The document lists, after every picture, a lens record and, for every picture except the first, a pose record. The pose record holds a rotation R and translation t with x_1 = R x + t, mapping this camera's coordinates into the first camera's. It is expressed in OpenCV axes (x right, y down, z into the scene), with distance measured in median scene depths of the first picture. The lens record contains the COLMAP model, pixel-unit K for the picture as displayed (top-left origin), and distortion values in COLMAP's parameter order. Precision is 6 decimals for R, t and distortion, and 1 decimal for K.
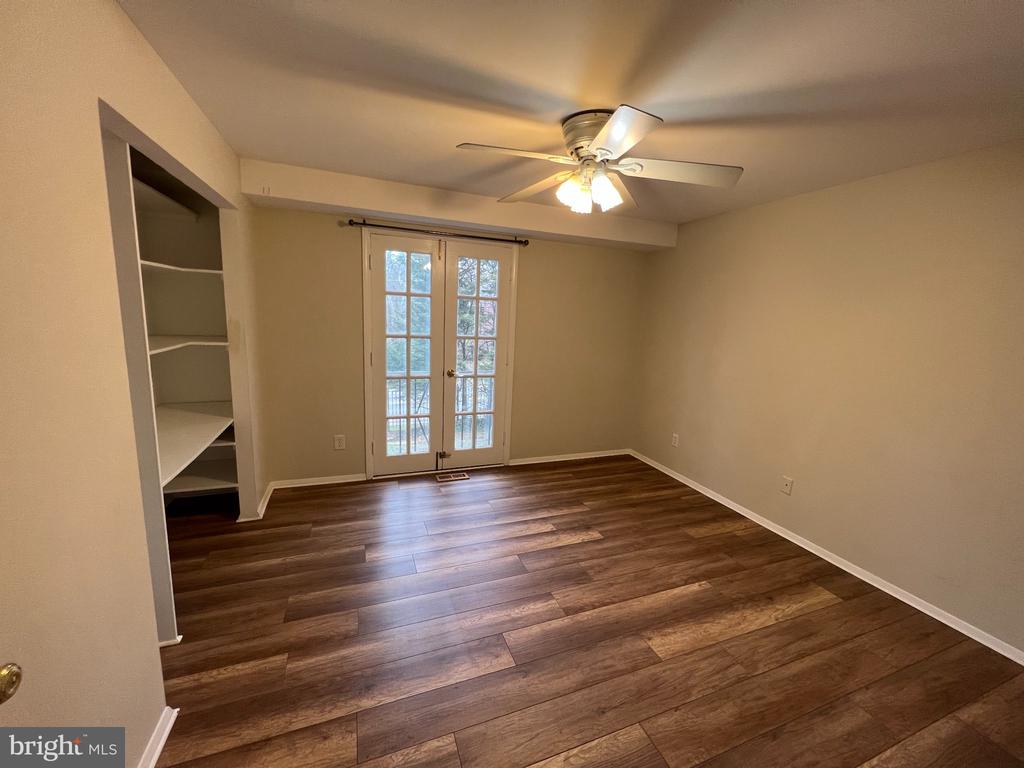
lens RADIAL K [[411.8, 0, 508.5], [0, 411.8, 384.9], [0, 0, 1]] dist [0.002175, 0.000002]
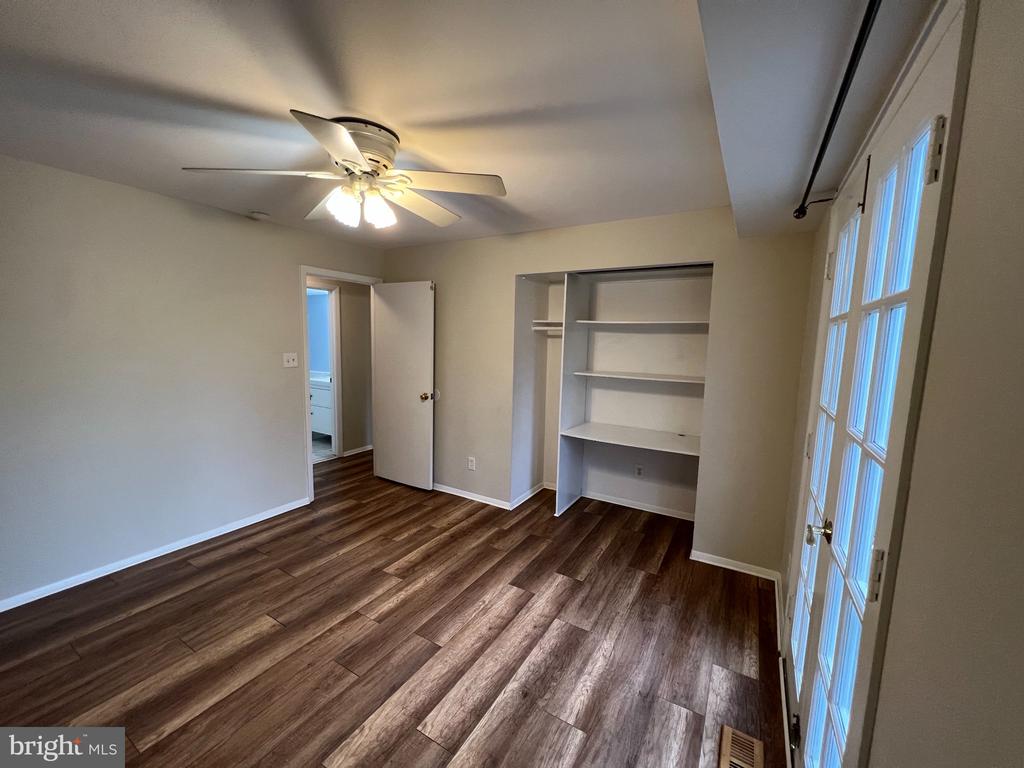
lens RADIAL K [[411.8, 0, 511.3], [0, 411.8, 386.4], [0, 0, 1]] dist [0.002175, 0.000002]
pose [[-0.781477, 0.007691, -0.623887, 0.477916], [-0.165464, 0.961567, 0.219112, -0.298695], [0.601594, 0.274461, -0.750170, 1.834988]]
